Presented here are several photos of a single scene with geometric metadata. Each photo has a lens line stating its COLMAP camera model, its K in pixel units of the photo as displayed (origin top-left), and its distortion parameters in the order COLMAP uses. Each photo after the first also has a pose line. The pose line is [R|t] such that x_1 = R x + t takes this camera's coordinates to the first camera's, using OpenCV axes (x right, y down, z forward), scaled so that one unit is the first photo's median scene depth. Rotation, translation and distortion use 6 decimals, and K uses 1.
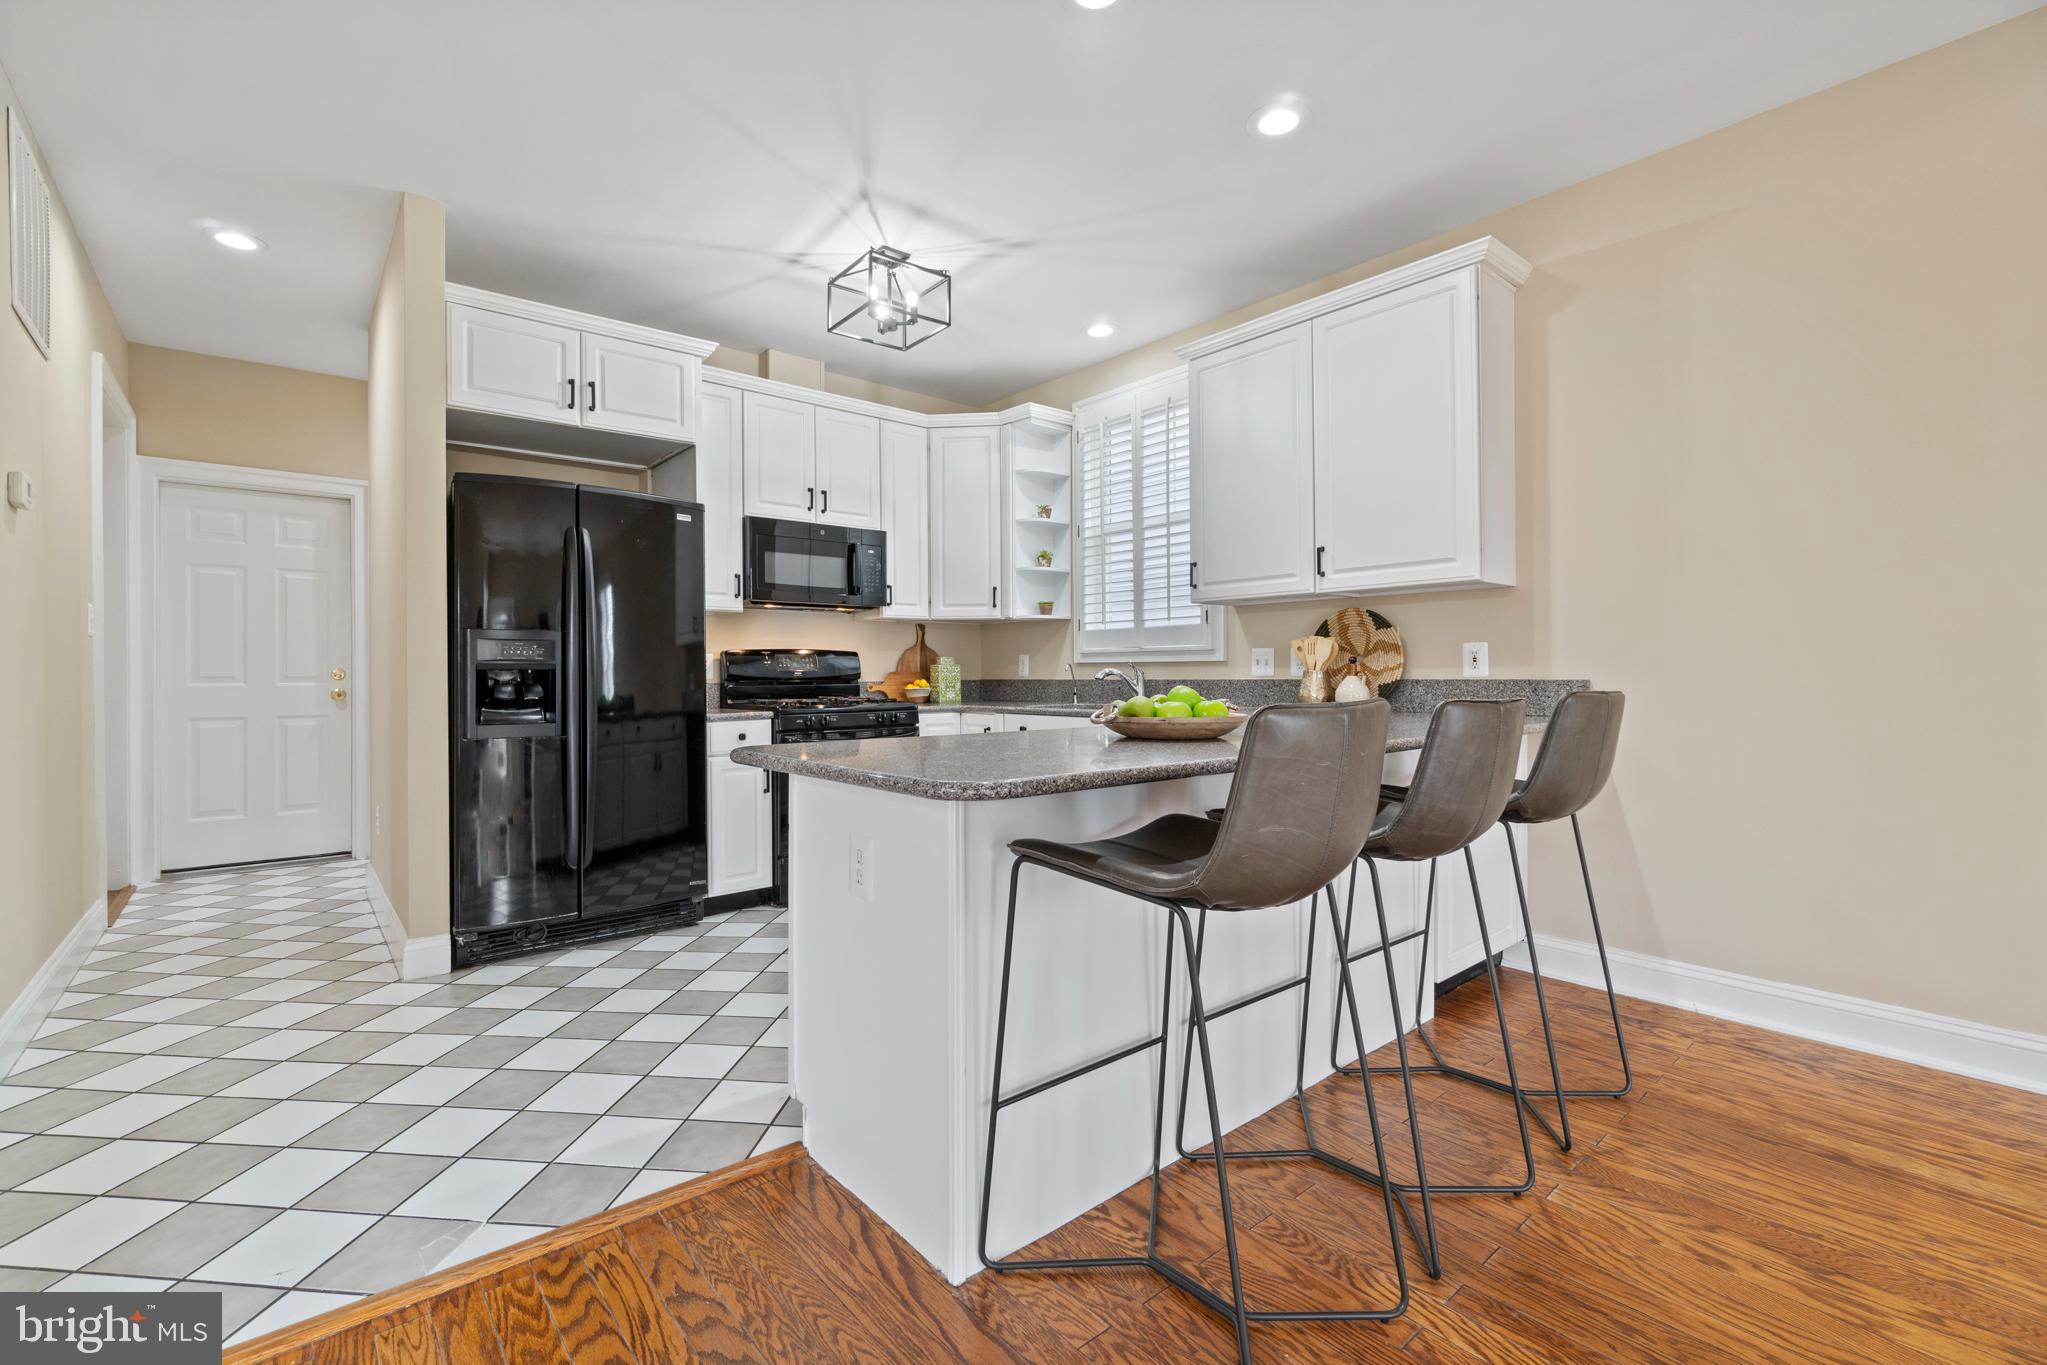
lens RADIAL K [[885.3, 0, 1032.2], [0, 885.3, 671.0], [0, 0, 1]] dist [-0.001946, 0.000280]
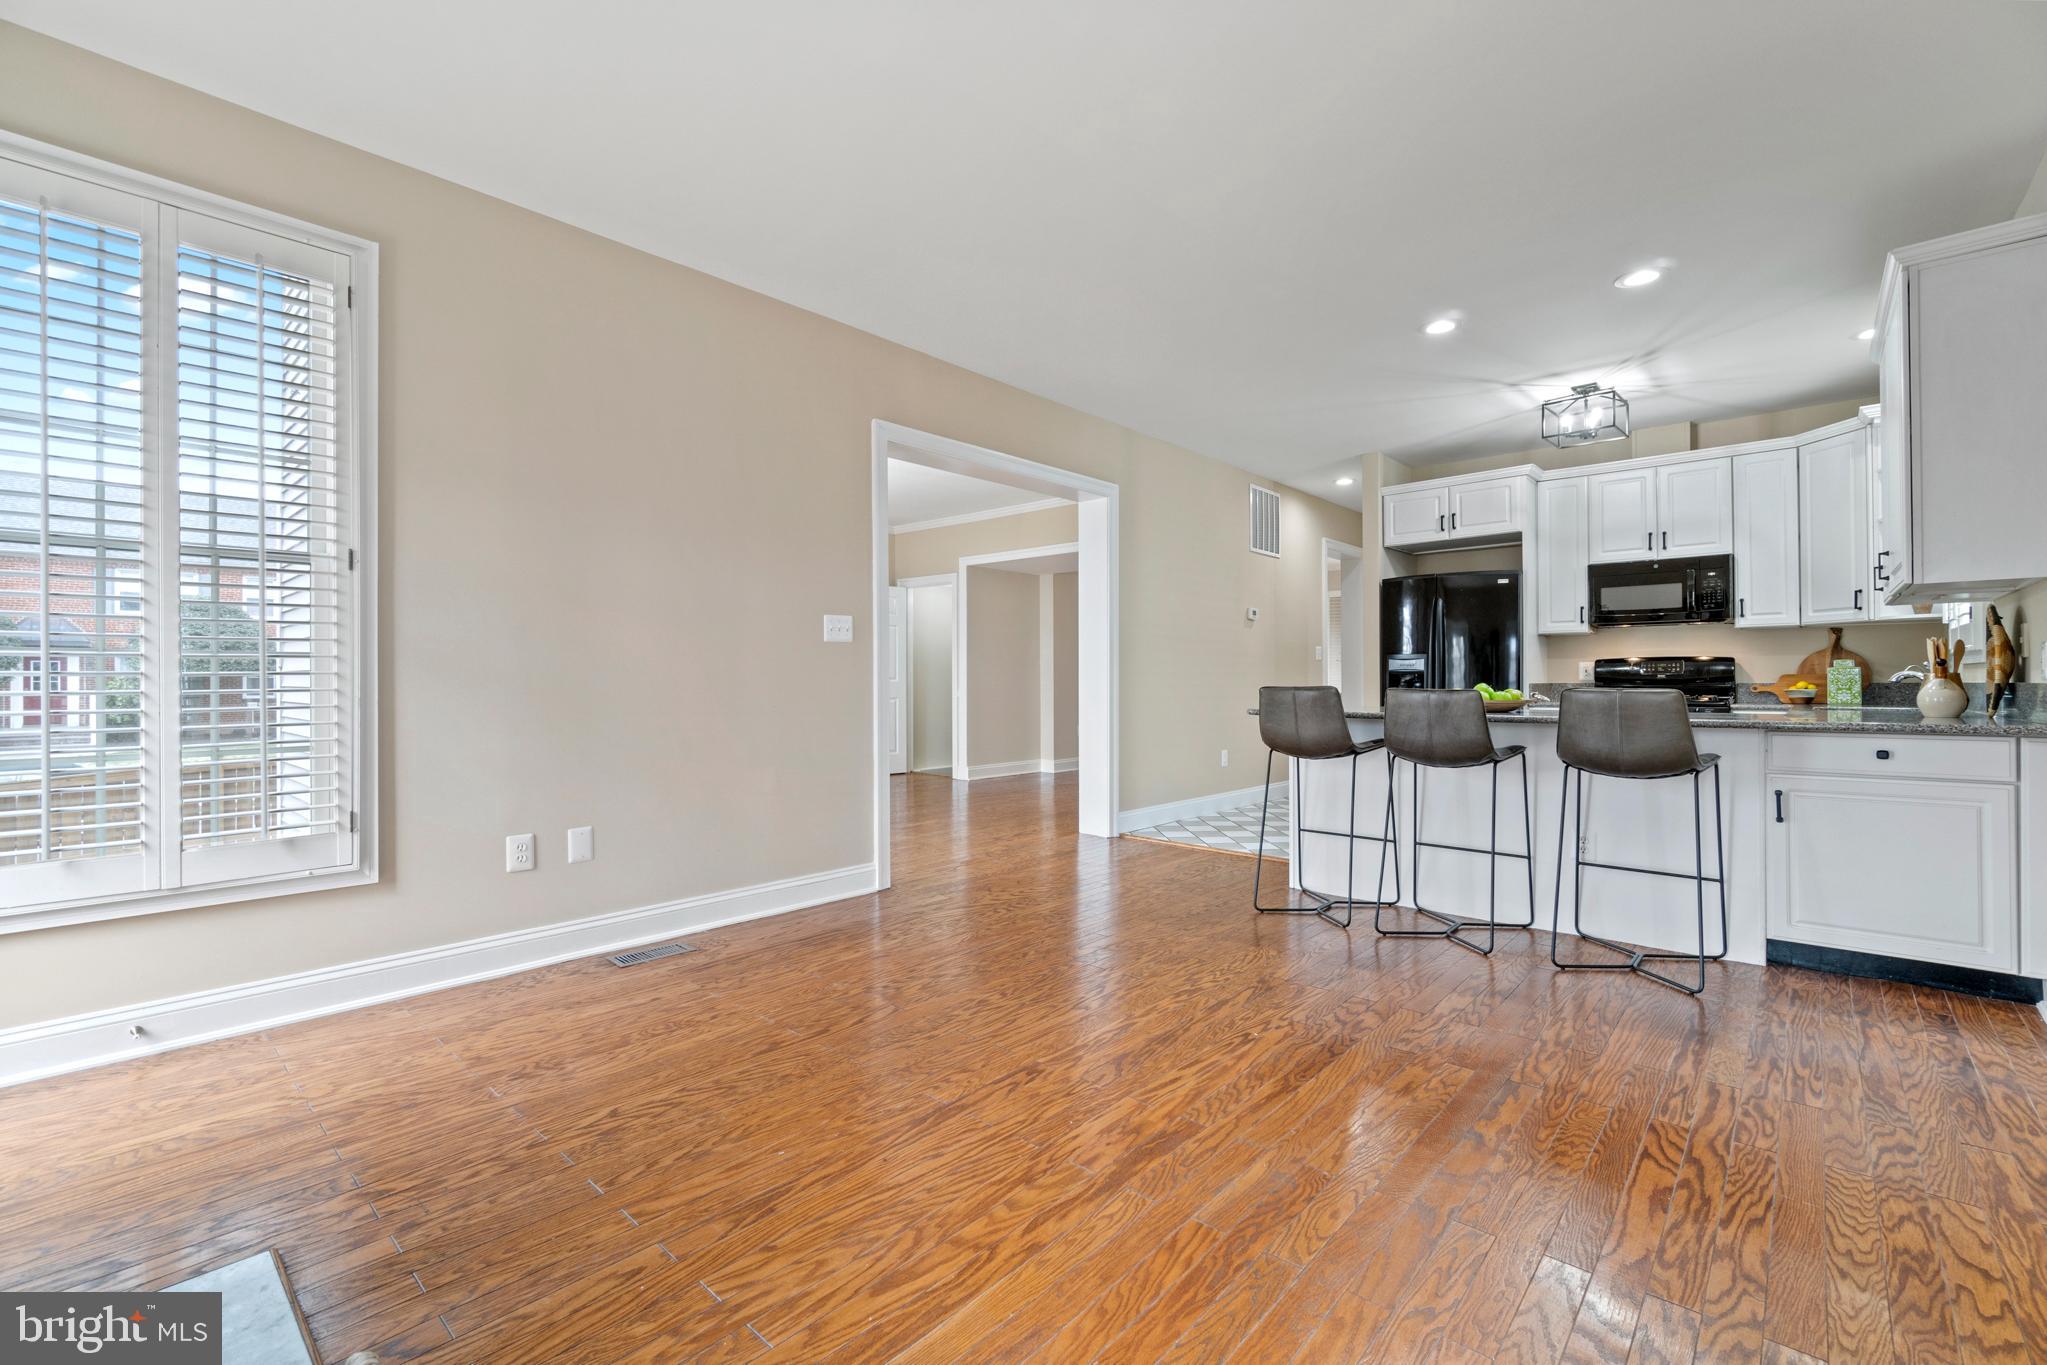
lens RADIAL K [[885.3, 0, 1018.3], [0, 885.3, 677.0], [0, 0, 1]] dist [-0.001946, 0.000280]
pose [[0.130145, 0.000249, -0.991495, 0.955863], [0.002189, 0.999997, 0.000538, 0.002084], [0.991493, -0.002241, 0.130144, -0.091392]]
